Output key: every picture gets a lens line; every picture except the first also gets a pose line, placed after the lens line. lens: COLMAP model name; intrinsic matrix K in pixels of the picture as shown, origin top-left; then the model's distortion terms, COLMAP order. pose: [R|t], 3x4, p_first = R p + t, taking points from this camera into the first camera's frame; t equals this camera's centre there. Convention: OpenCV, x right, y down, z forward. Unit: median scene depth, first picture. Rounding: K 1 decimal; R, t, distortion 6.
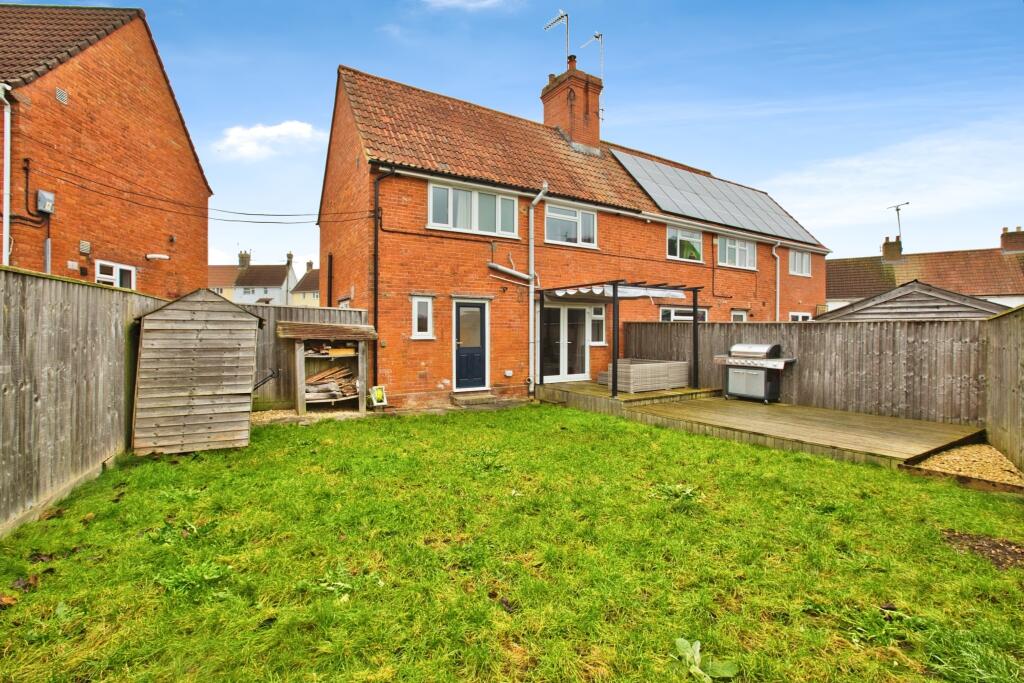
lens RADIAL K [[481.6, 0, 509.1], [0, 481.6, 337.6], [0, 0, 1]] dist [-0.012638, 0.004295]
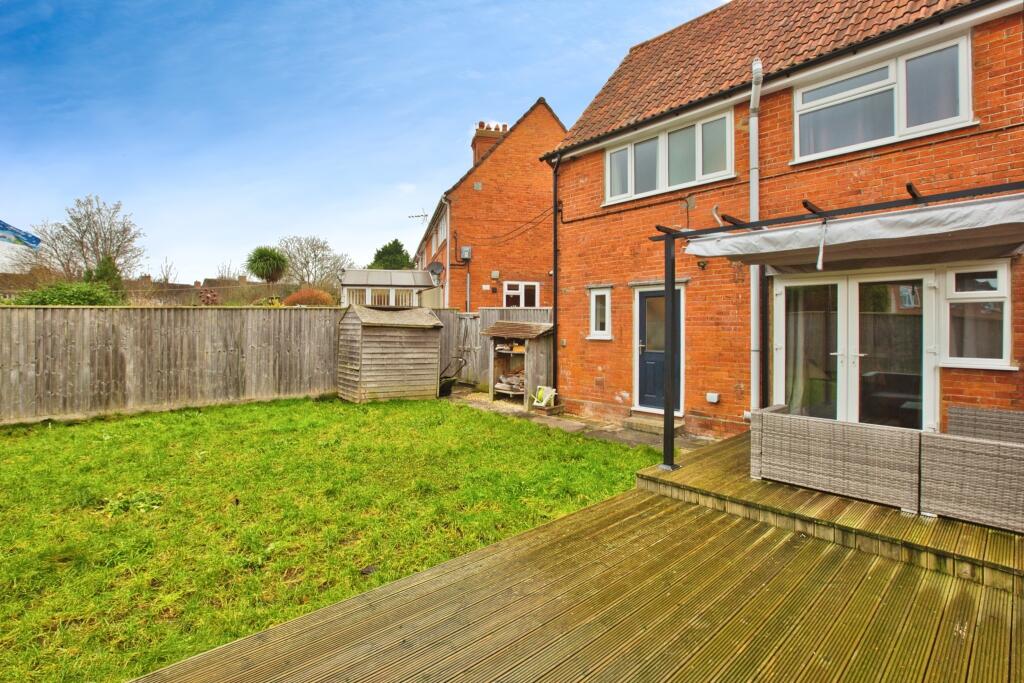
lens RADIAL K [[481.6, 0, 489.2], [0, 481.6, 325.5], [0, 0, 1]] dist [-0.012638, 0.004295]
pose [[0.173412, -0.002236, -0.984847, 0.619518], [-0.010221, 0.999939, -0.004070, -0.015368], [0.984796, 0.010772, 0.173379, 0.666433]]
